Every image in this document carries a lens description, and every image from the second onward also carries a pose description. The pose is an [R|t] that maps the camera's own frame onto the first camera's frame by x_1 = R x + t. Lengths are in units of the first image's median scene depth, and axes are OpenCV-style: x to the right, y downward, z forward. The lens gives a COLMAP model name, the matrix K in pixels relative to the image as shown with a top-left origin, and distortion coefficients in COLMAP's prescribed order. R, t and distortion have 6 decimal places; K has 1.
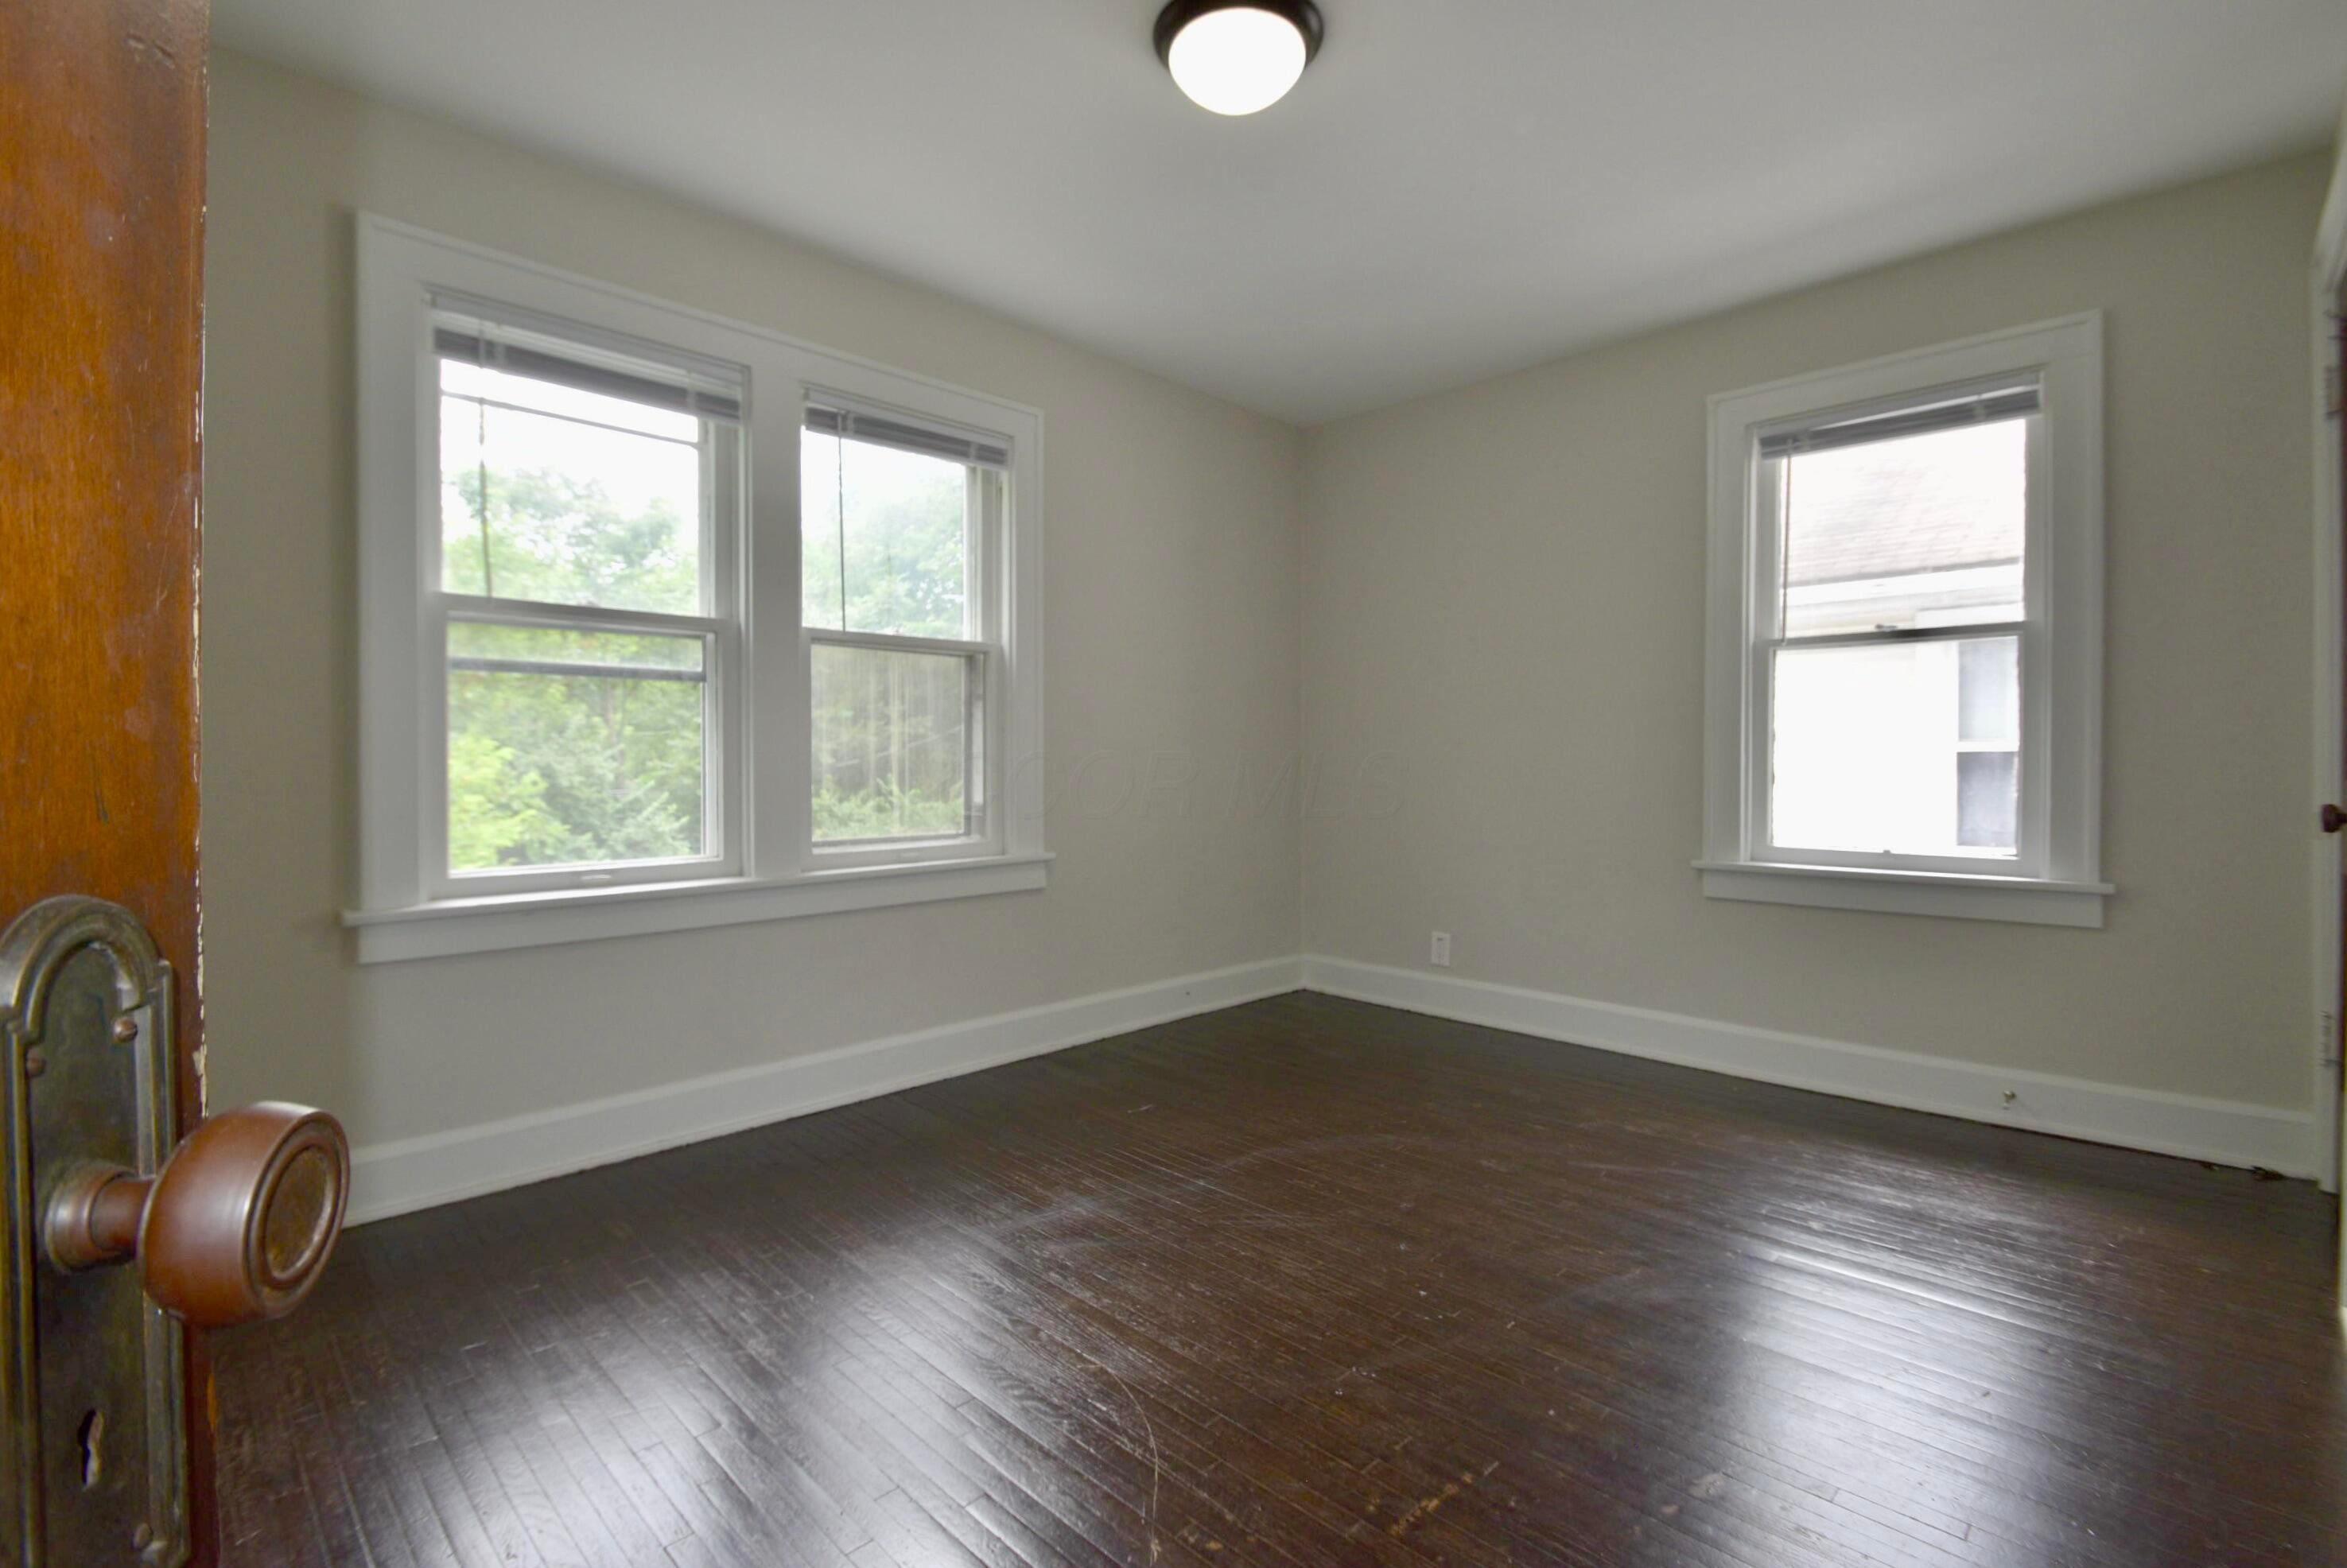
lens RADIAL K [[1023.1, 0, 1168.9], [0, 1023.1, 757.0], [0, 0, 1]] dist [0.001864, -0.005910]
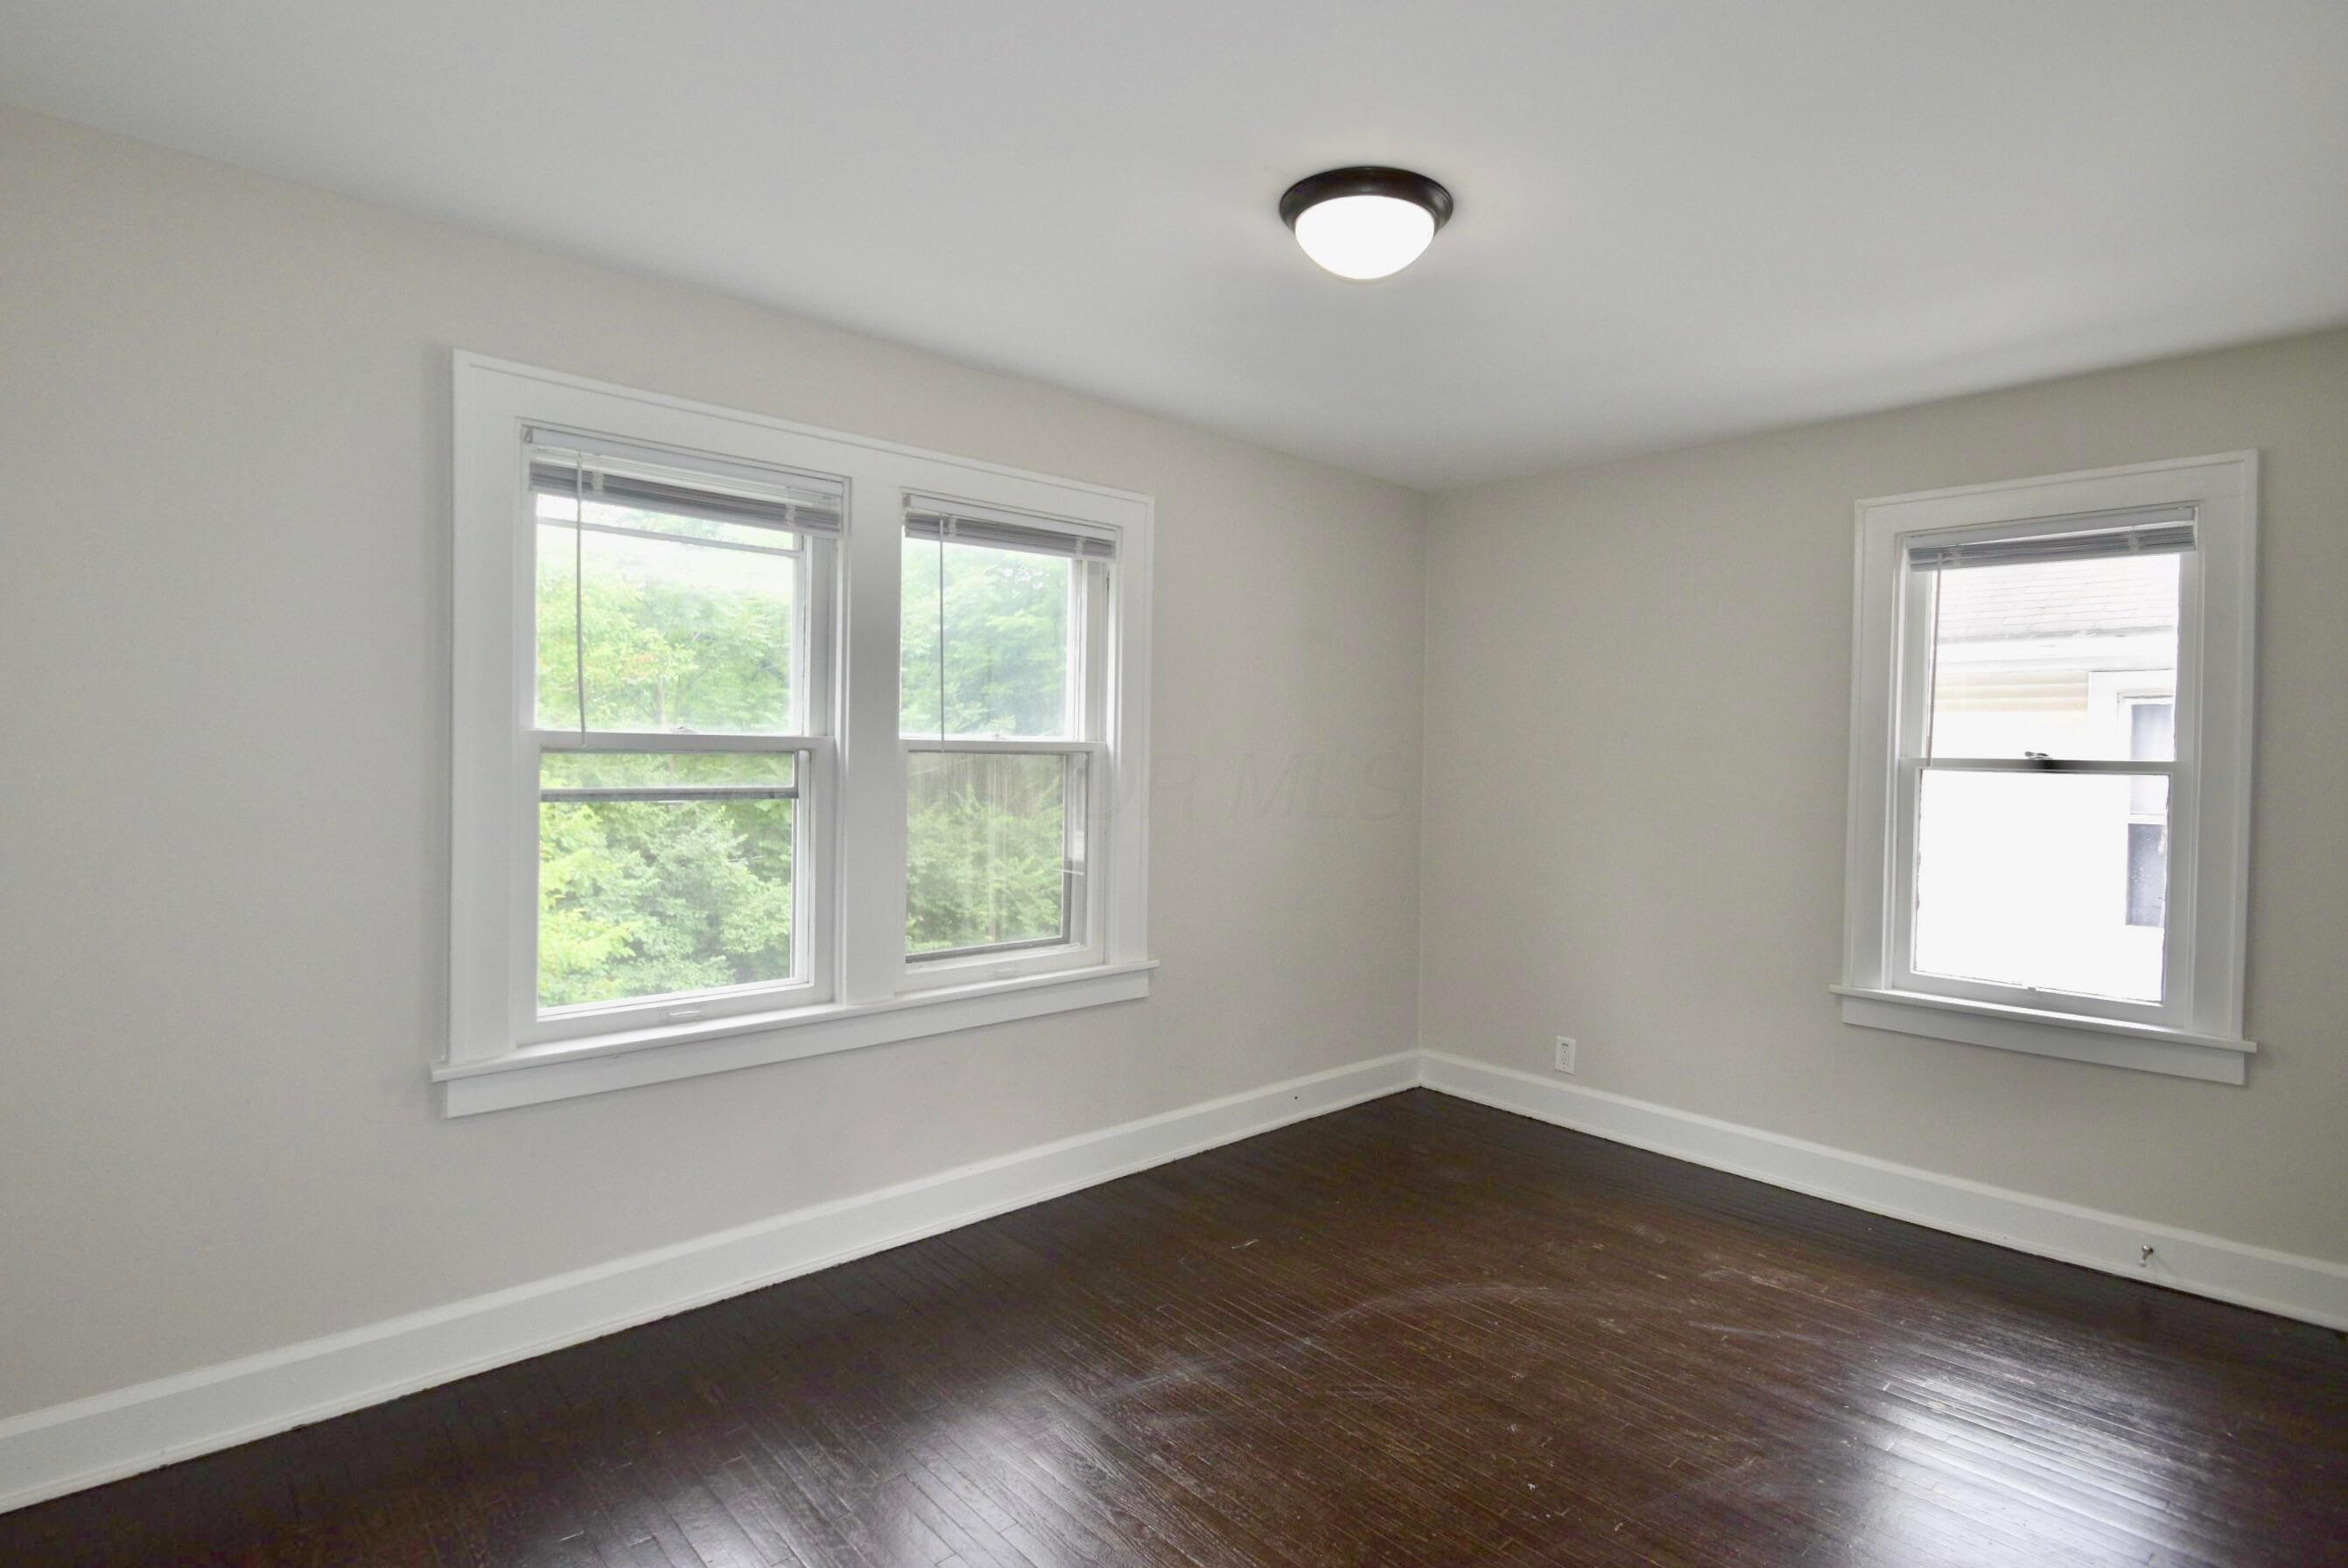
lens RADIAL K [[1148.5, 0, 1280.4], [0, 1148.5, 738.7], [0, 0, 1]] dist [0.002759, -0.015614]
pose [[0.999842, 0.017494, 0.003261, -0.007940], [-0.017512, 0.999831, 0.005652, -0.157097], [-0.003162, -0.005708, 0.999979, -0.078119]]
